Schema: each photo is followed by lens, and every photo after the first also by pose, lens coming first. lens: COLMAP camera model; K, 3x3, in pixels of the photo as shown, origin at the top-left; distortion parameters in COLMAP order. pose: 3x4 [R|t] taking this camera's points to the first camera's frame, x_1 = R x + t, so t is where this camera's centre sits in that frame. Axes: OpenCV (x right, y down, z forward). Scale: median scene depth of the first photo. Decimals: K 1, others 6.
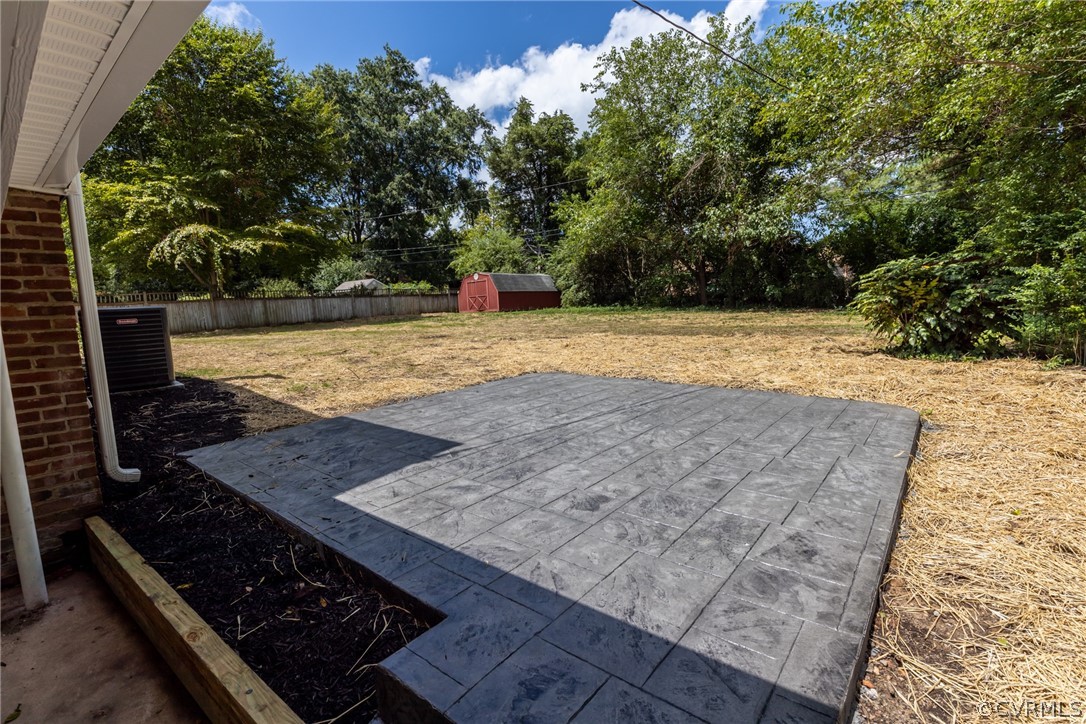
lens RADIAL K [[496.2, 0, 546.4], [0, 496.2, 359.7], [0, 0, 1]] dist [-0.032066, 0.004234]
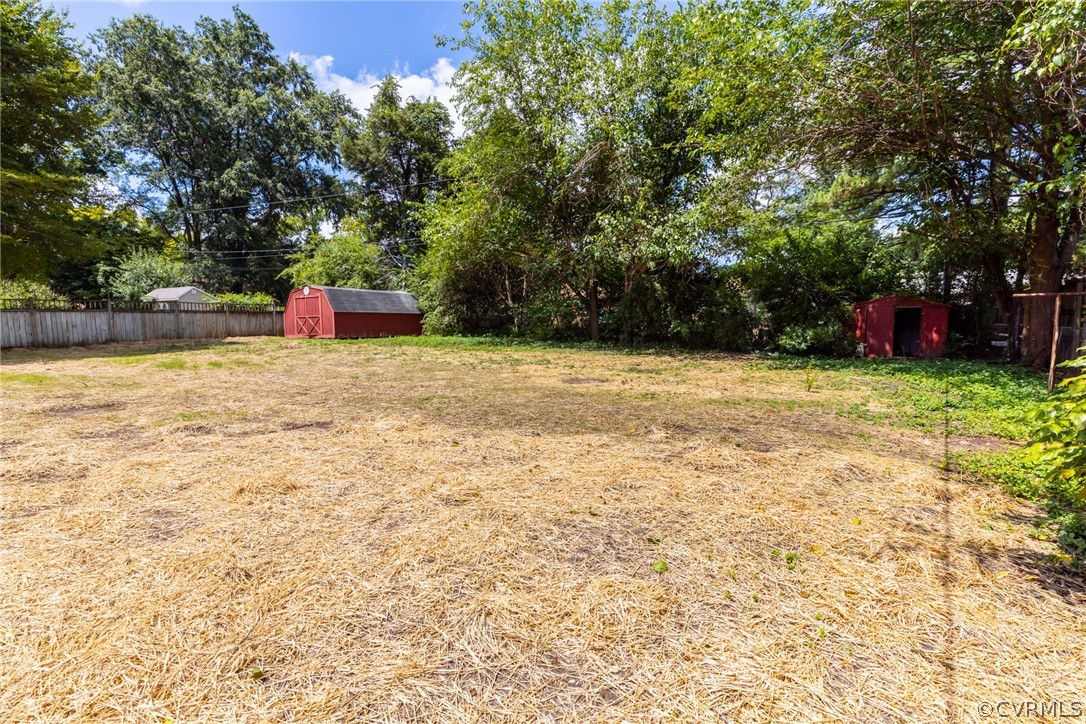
lens RADIAL K [[496.2, 0, 542.8], [0, 496.2, 366.9], [0, 0, 1]] dist [-0.032066, 0.004234]
pose [[0.979255, 0.022224, 0.201409, 0.057438], [-0.017266, 0.999504, -0.026343, -0.034691], [-0.201895, 0.022319, 0.979153, 0.176292]]
